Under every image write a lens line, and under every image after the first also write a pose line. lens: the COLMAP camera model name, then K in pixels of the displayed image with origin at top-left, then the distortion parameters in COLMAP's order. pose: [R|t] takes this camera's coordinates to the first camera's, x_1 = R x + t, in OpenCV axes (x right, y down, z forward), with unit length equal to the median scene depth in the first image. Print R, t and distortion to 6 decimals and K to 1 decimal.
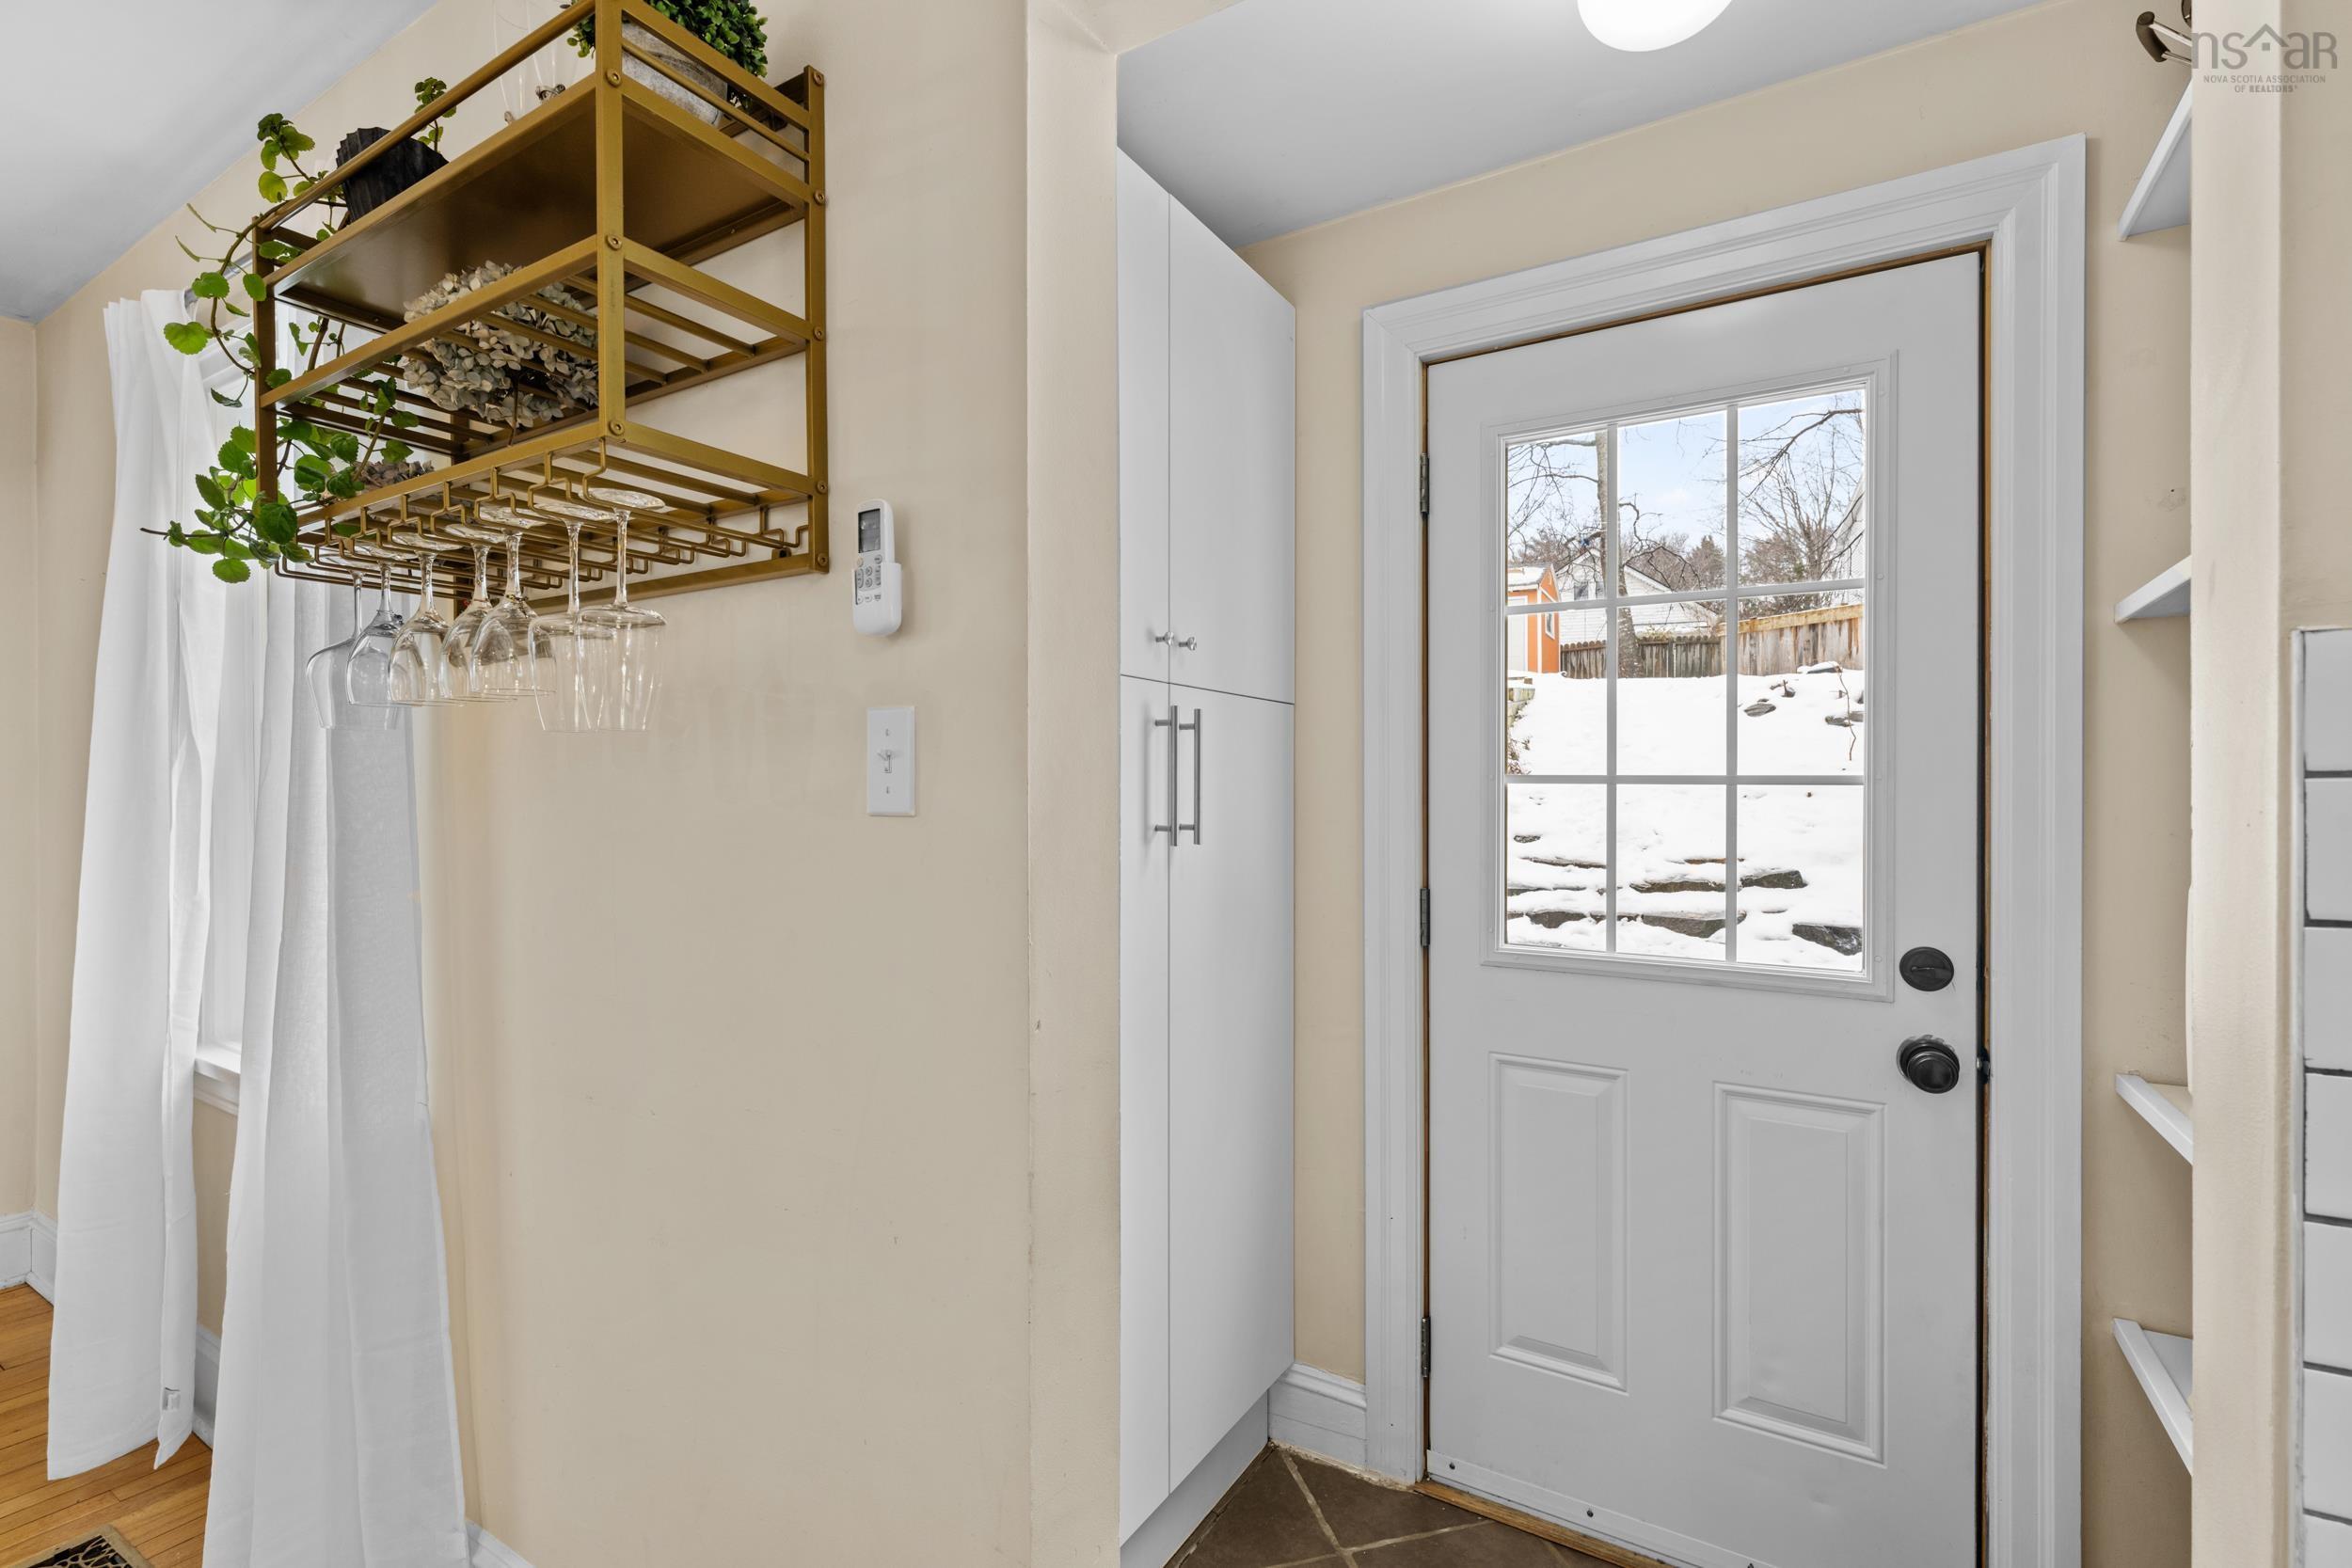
lens RADIAL K [[1069.7, 0, 1176.8], [0, 1069.7, 788.2], [0, 0, 1]] dist [0.001898, -0.000830]
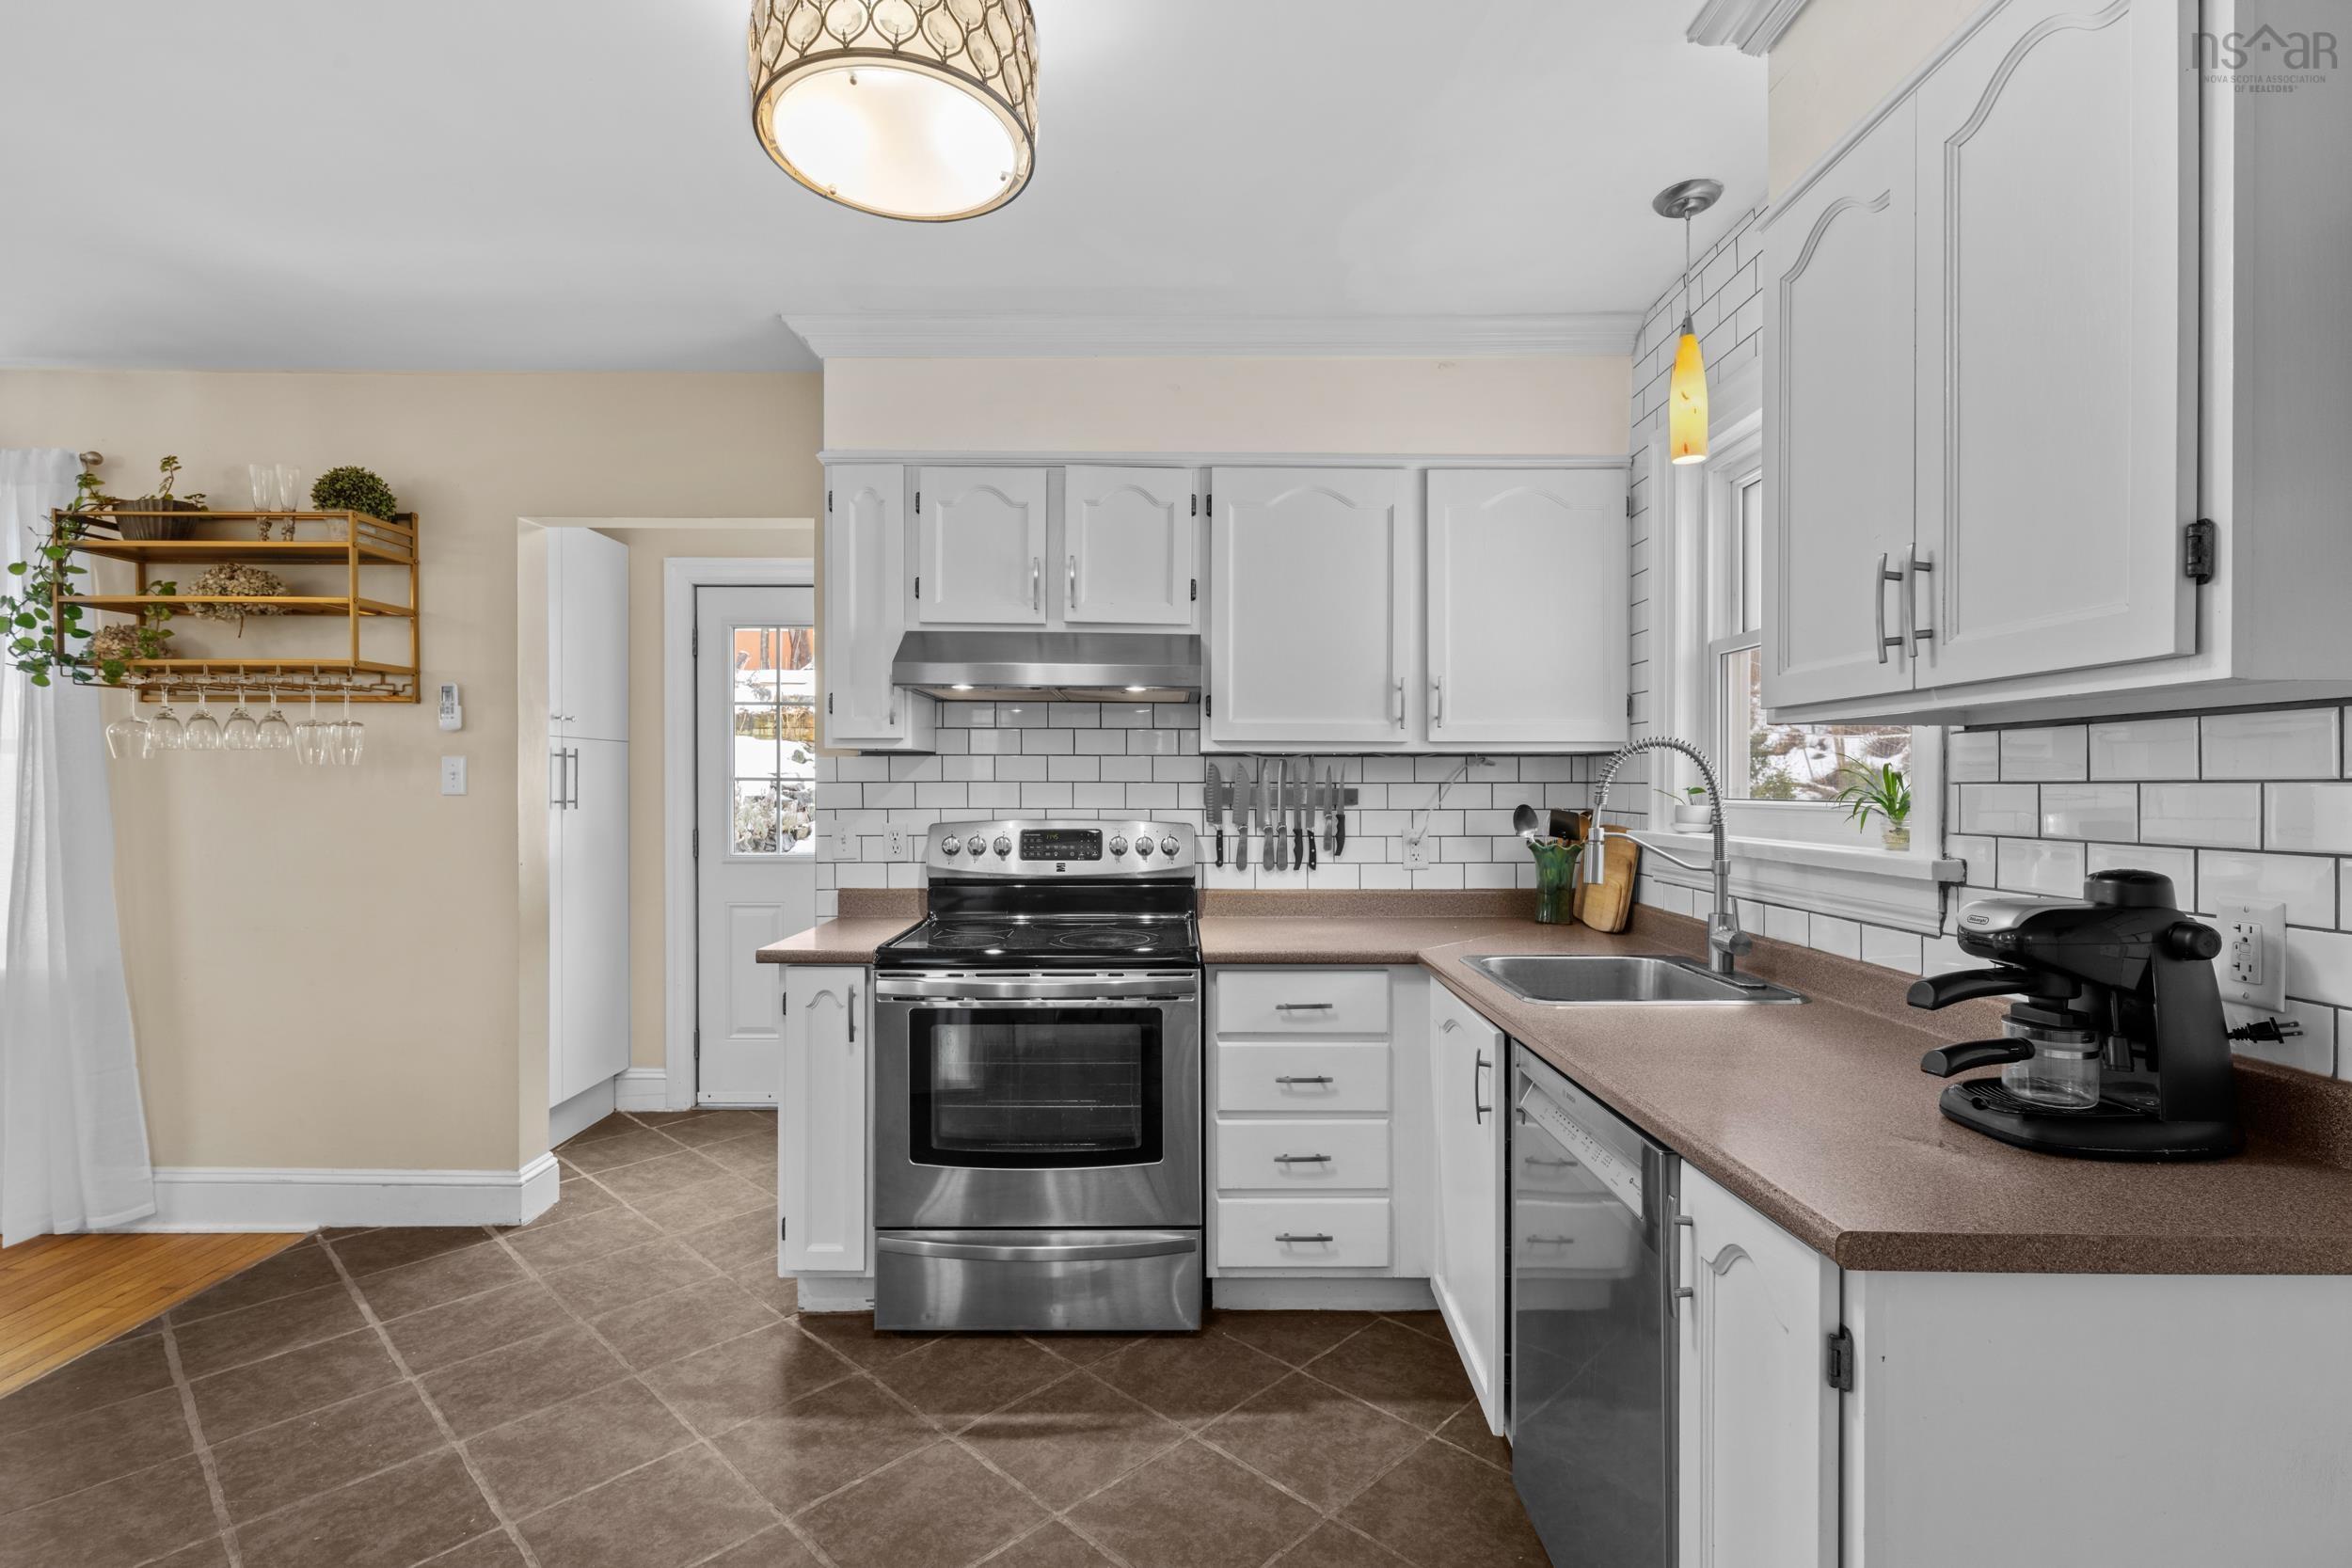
lens RADIAL K [[1069.7, 0, 1187.1], [0, 1069.7, 795.4], [0, 0, 1]] dist [0.001898, -0.000830]
pose [[0.844791, -0.002448, 0.535090, -0.103651], [-0.007098, 0.999850, 0.015781, -0.021197], [-0.535049, -0.017129, 0.844648, -1.652788]]
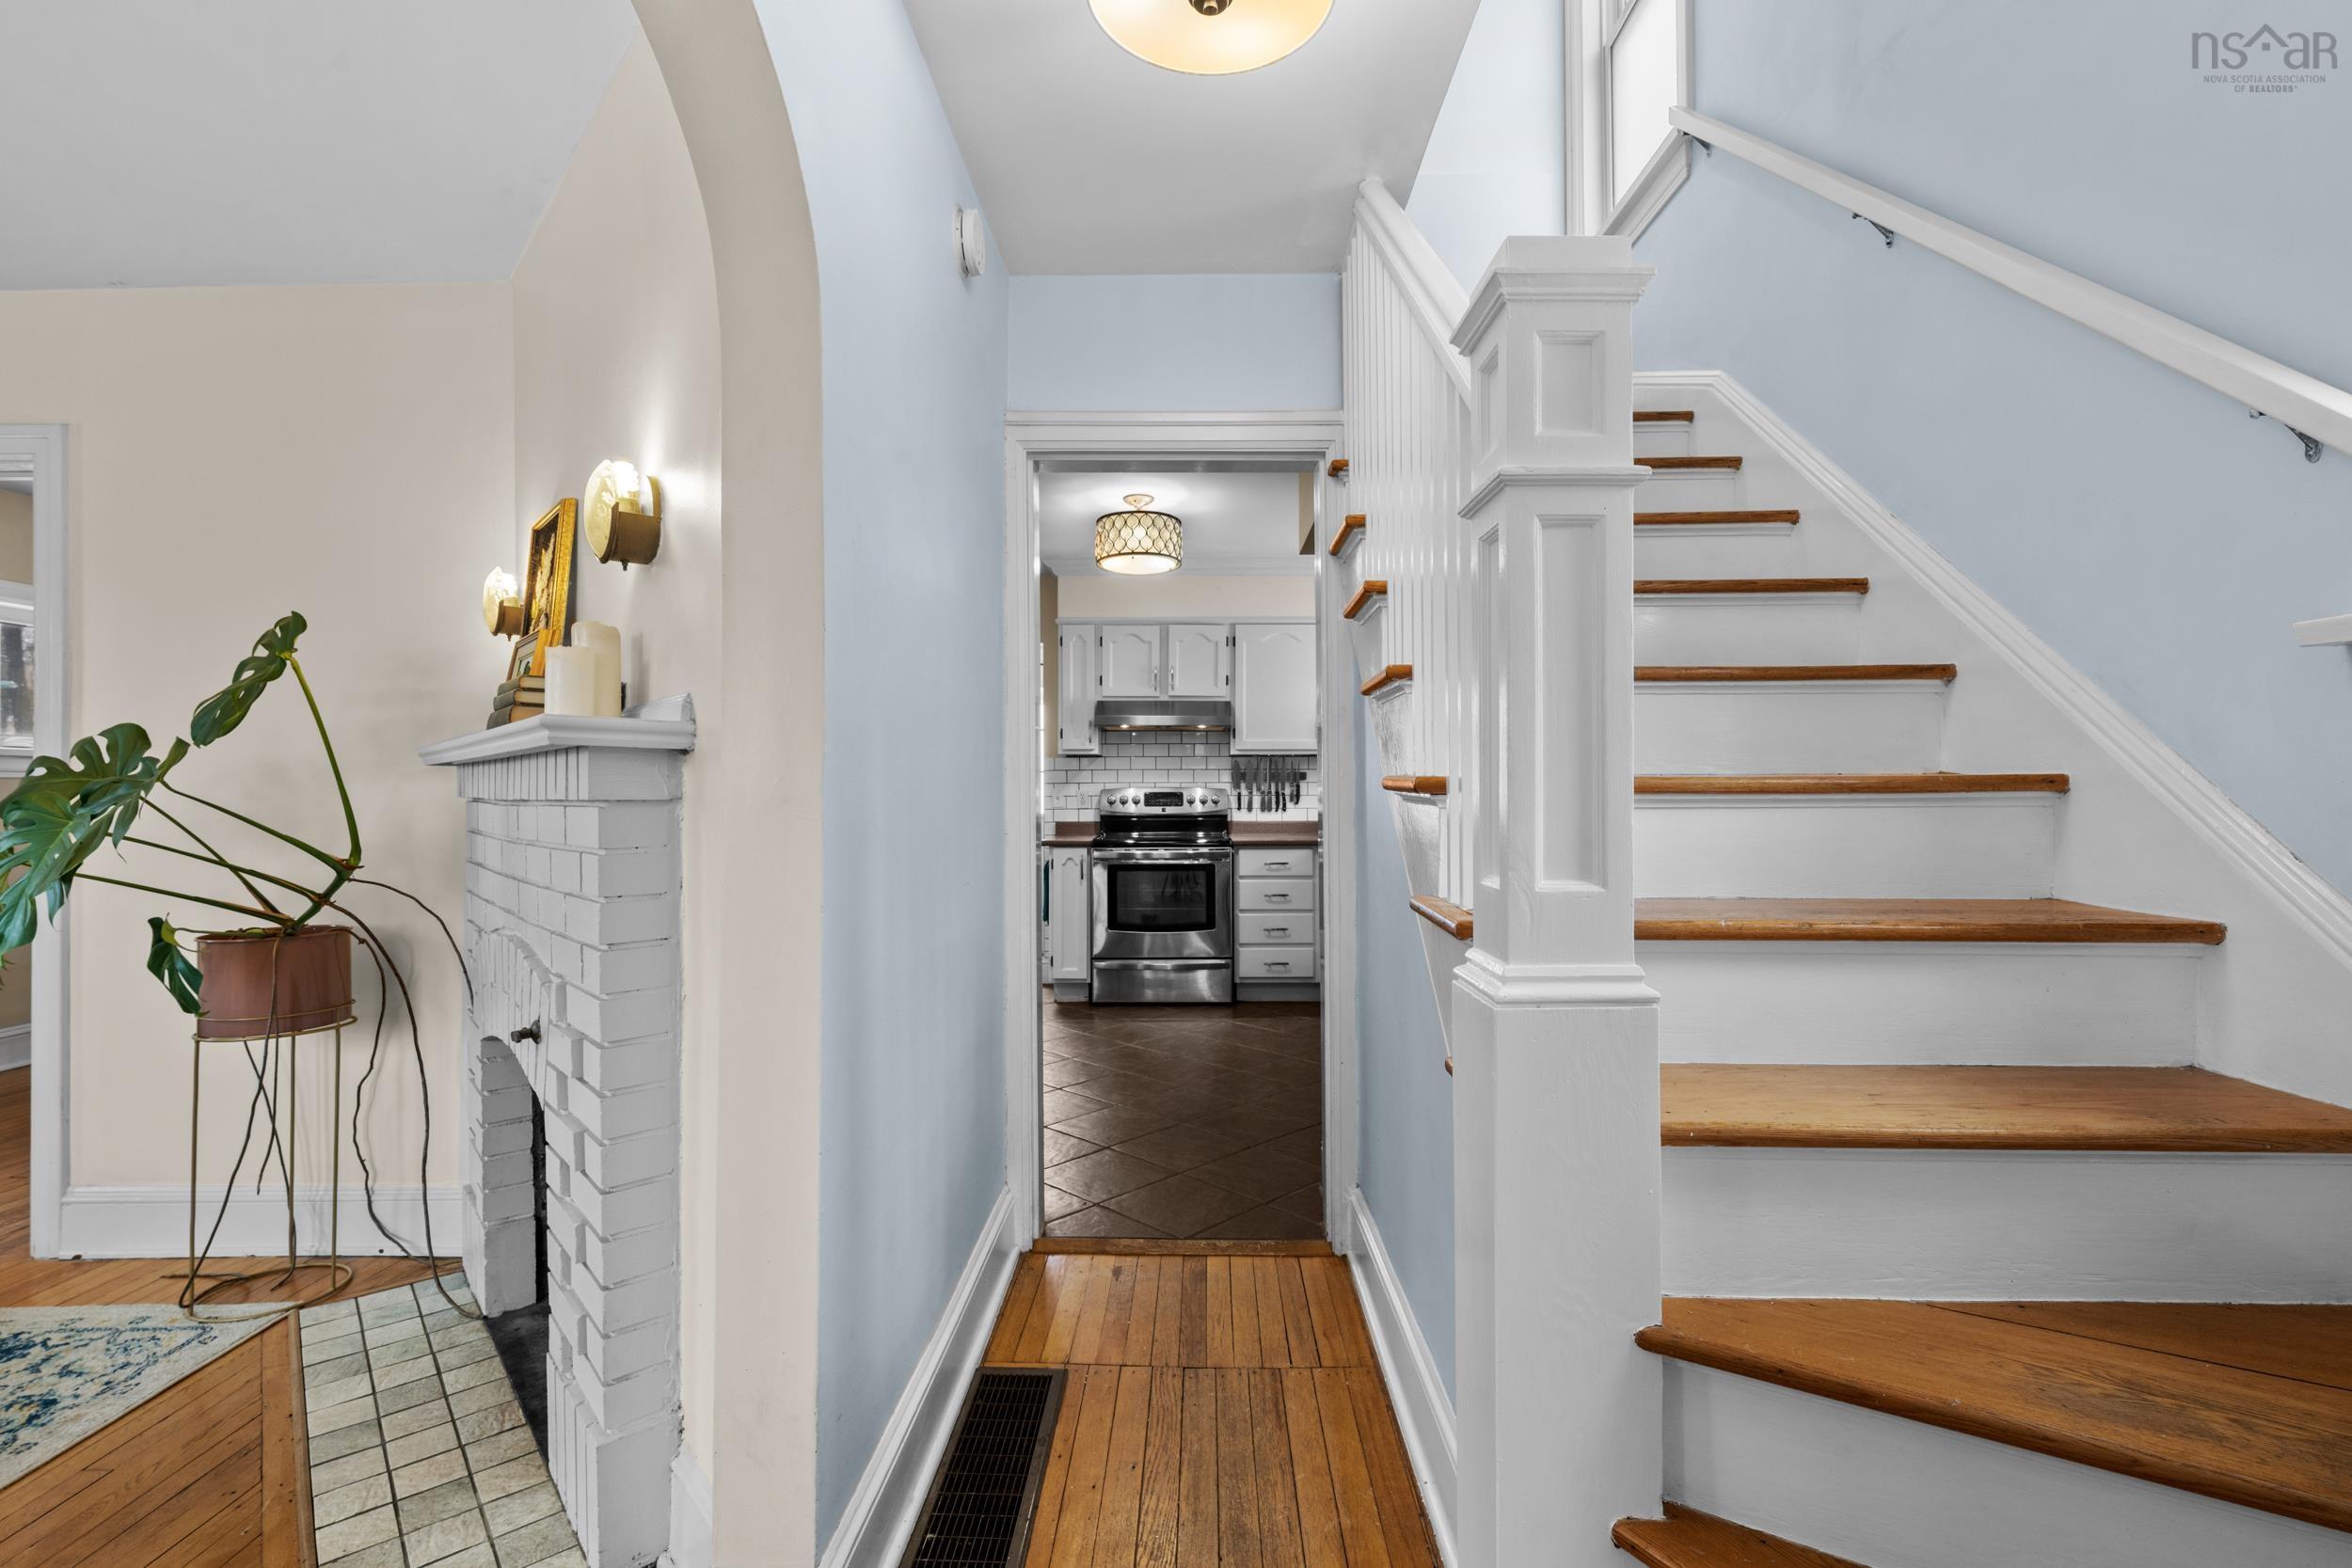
lens RADIAL K [[1069.7, 0, 1162.5], [0, 1069.7, 781.4], [0, 0, 1]] dist [0.001898, -0.000830]
pose [[0.862992, 0.001837, 0.505214, -1.712013], [-0.004117, 0.999986, 0.003397, 0.032067], [-0.505200, -0.005011, 0.862988, -3.969107]]
